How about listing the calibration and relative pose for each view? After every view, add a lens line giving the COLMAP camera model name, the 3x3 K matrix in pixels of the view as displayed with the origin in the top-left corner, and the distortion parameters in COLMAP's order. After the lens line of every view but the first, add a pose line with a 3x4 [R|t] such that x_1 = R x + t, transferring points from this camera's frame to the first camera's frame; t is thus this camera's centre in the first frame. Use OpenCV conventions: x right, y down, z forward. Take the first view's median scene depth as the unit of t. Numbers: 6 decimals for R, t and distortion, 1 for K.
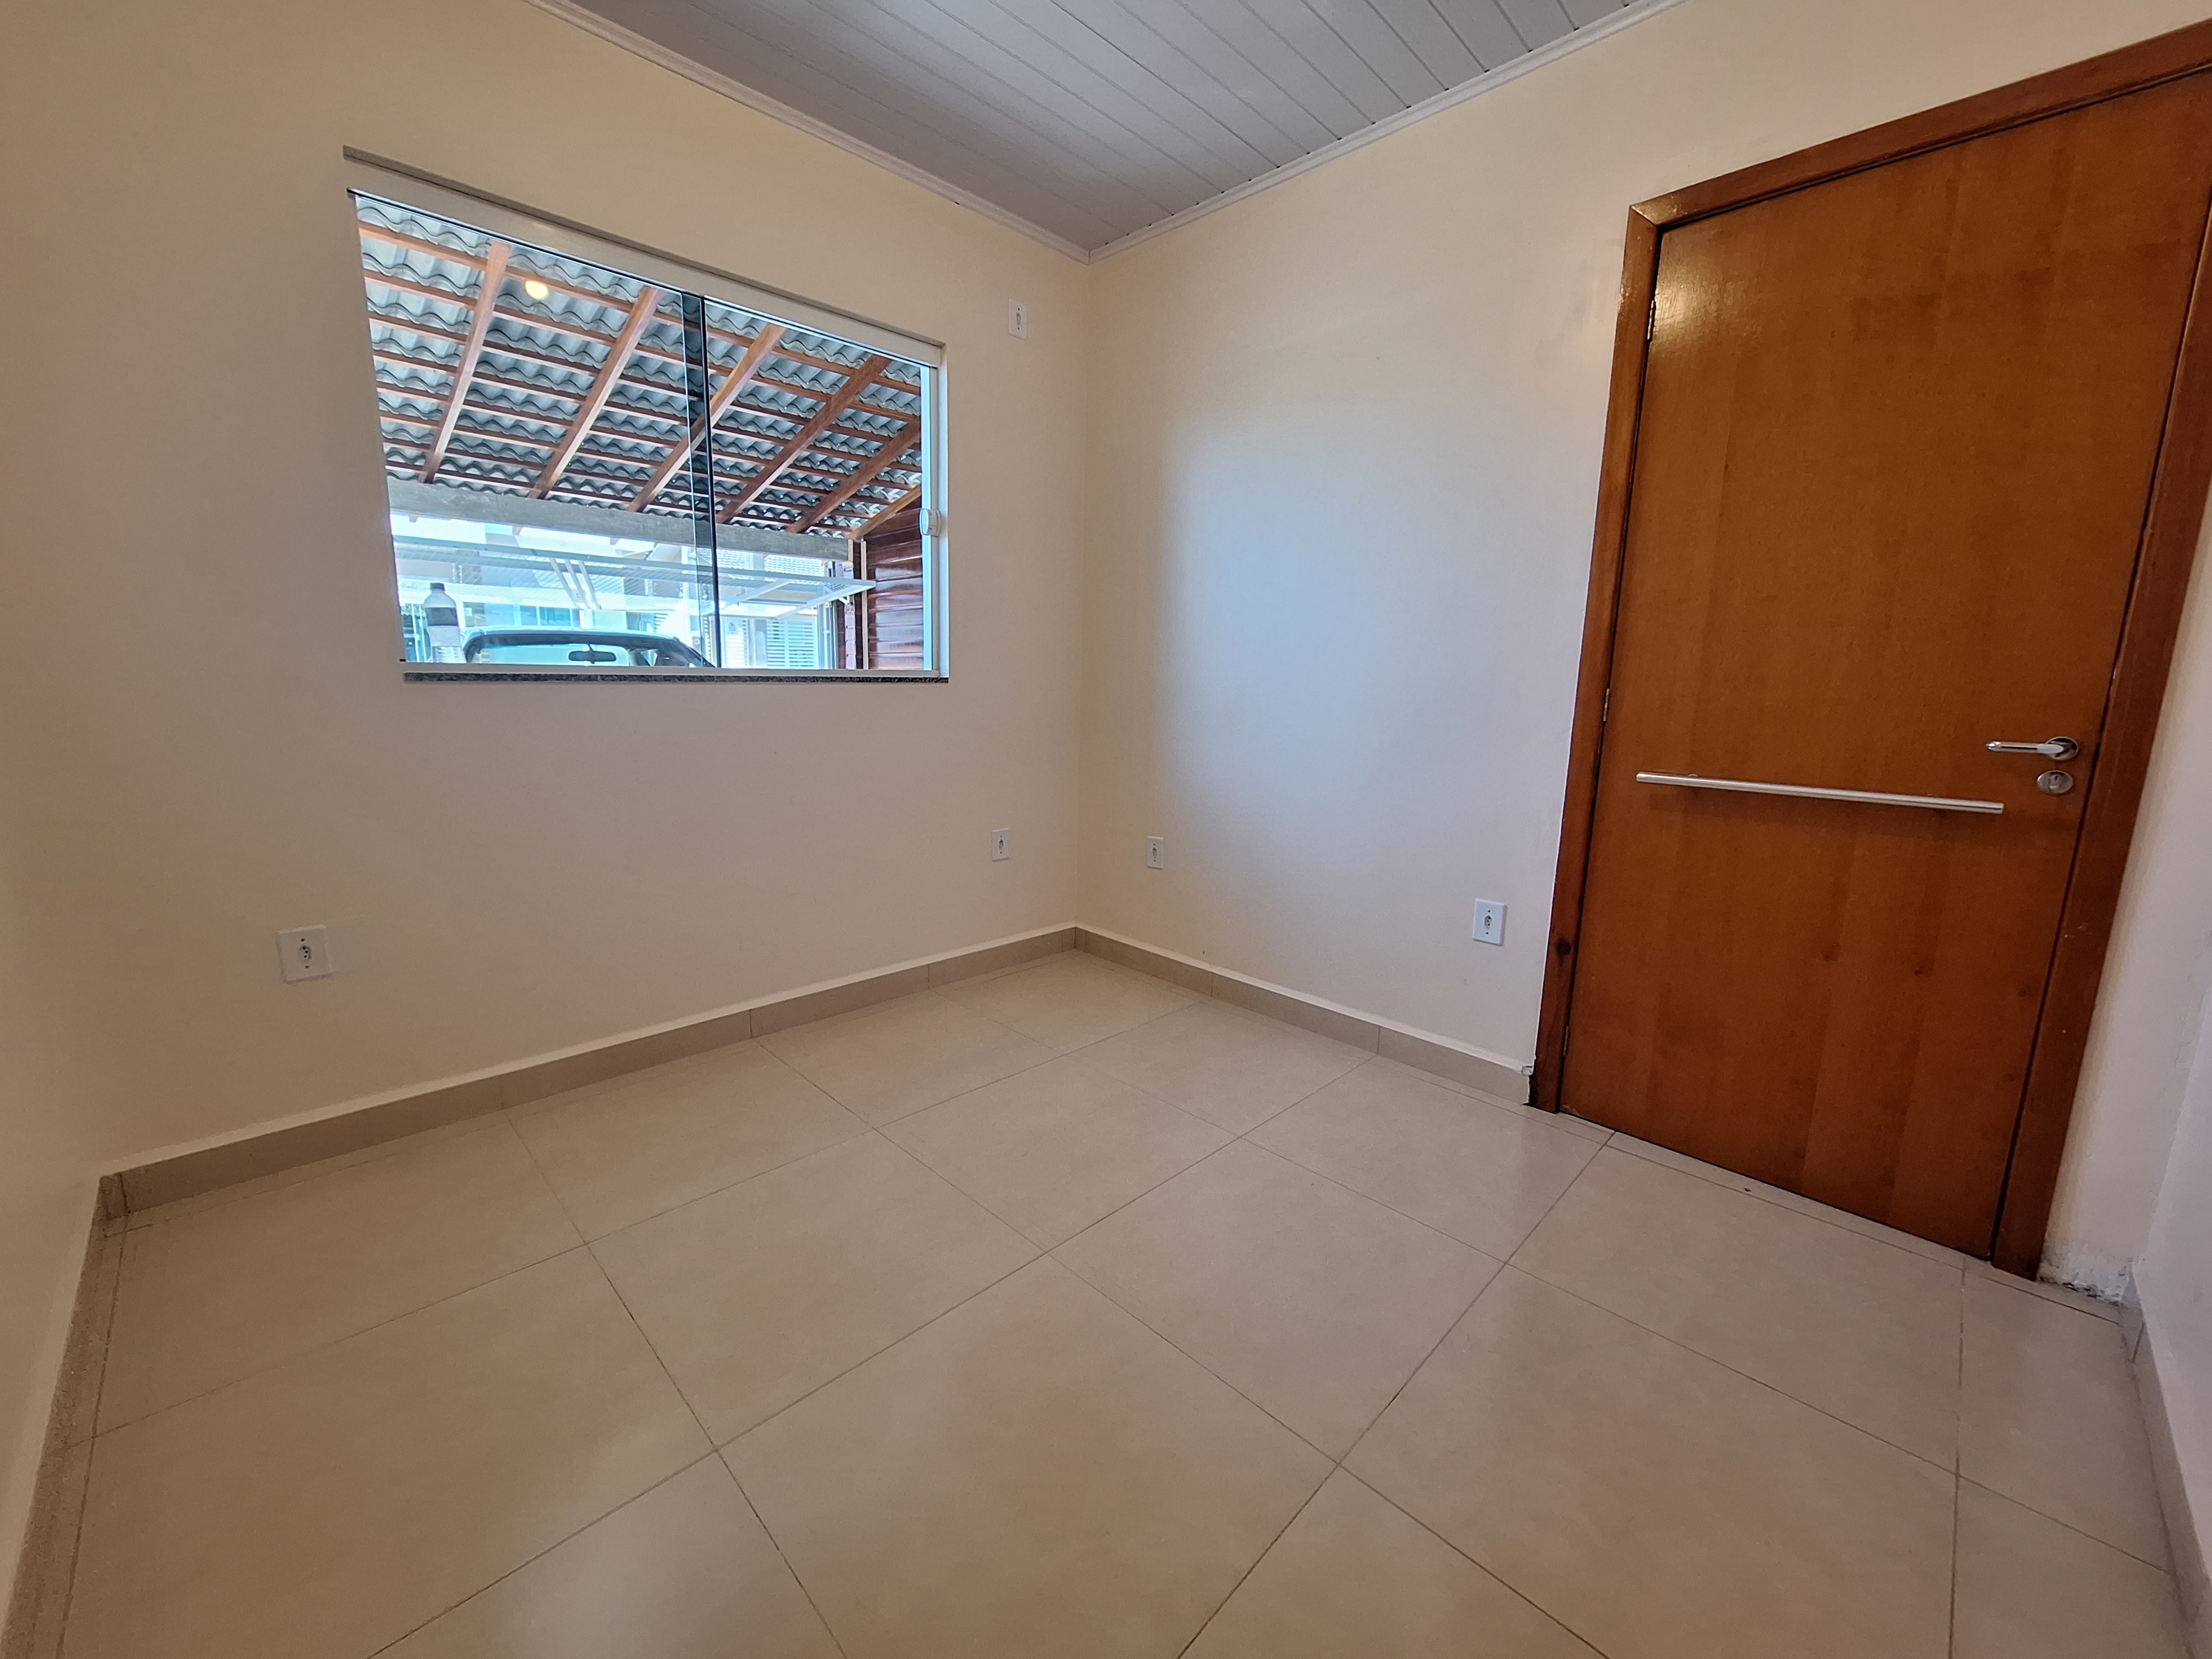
lens RADIAL K [[873.9, 0, 1104.5], [0, 873.9, 823.9], [0, 0, 1]] dist [0.002896, 0.000157]
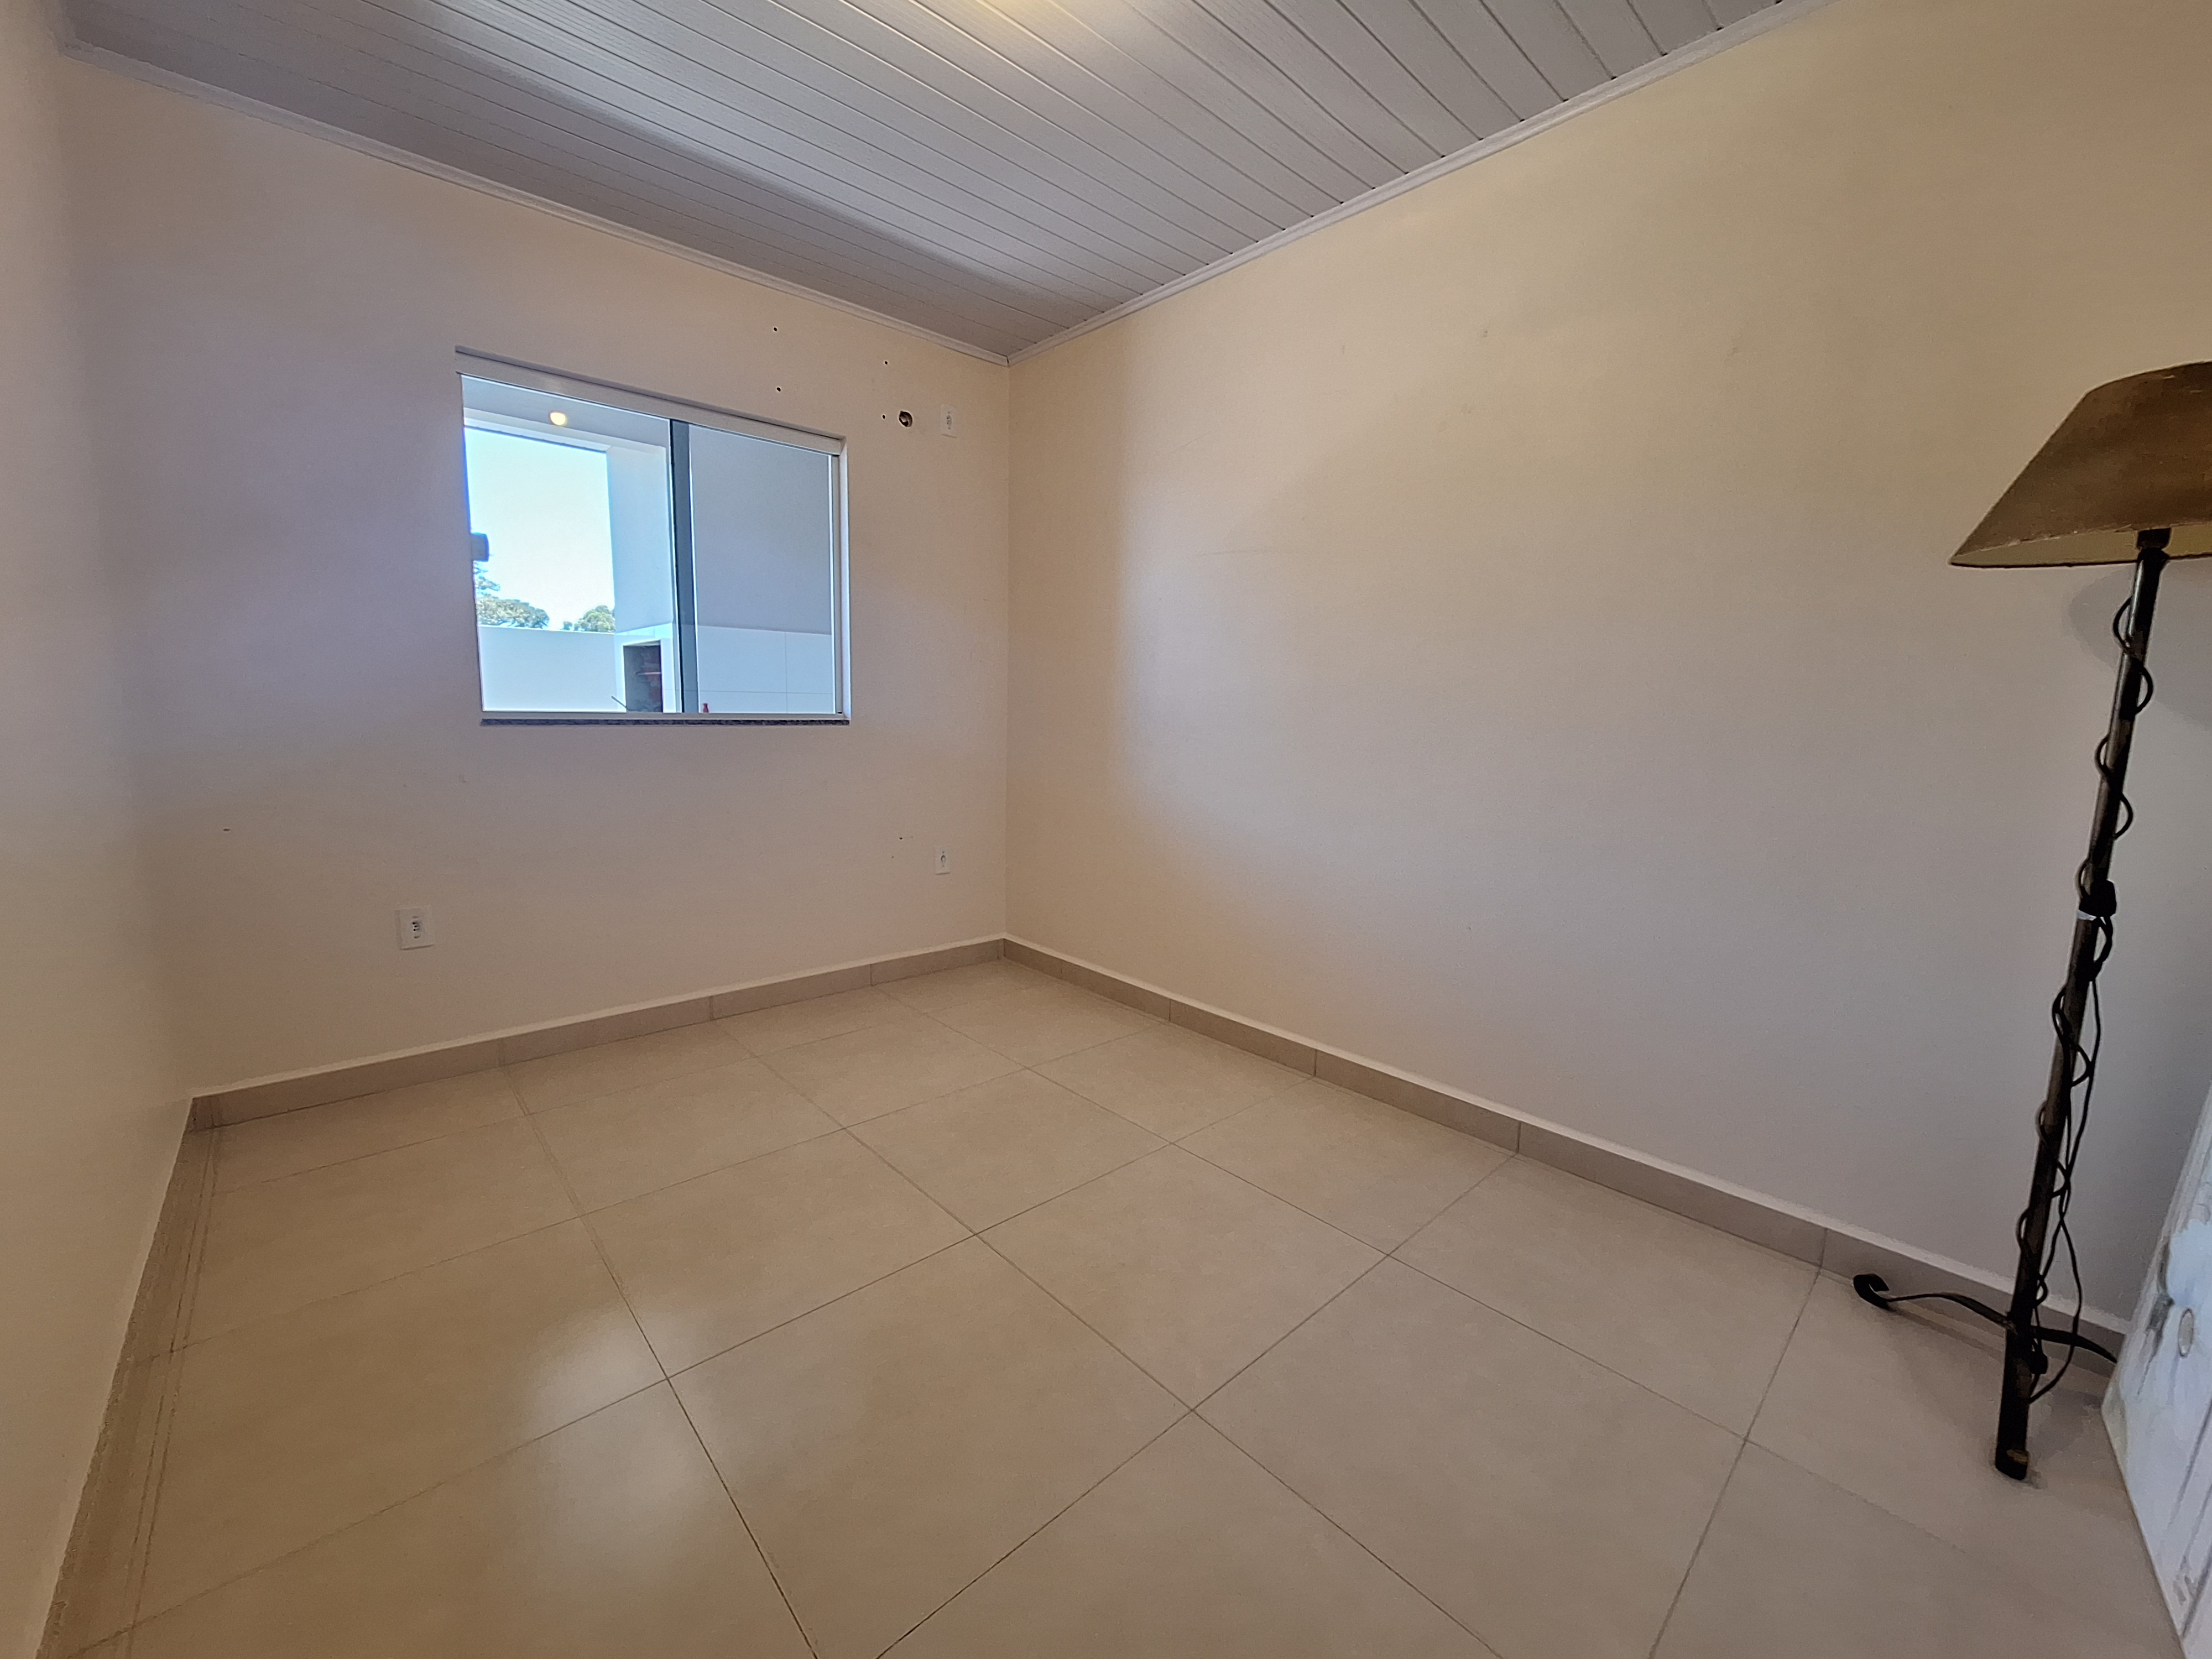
lens RADIAL K [[873.9, 0, 1108.3], [0, 873.9, 828.5], [0, 0, 1]] dist [0.002896, 0.000157]
pose [[0.997286, 0.003534, -0.073535, 0.231022], [-0.006431, 0.999211, -0.039192, 0.026720], [0.073339, 0.039558, 0.996522, -0.163676]]
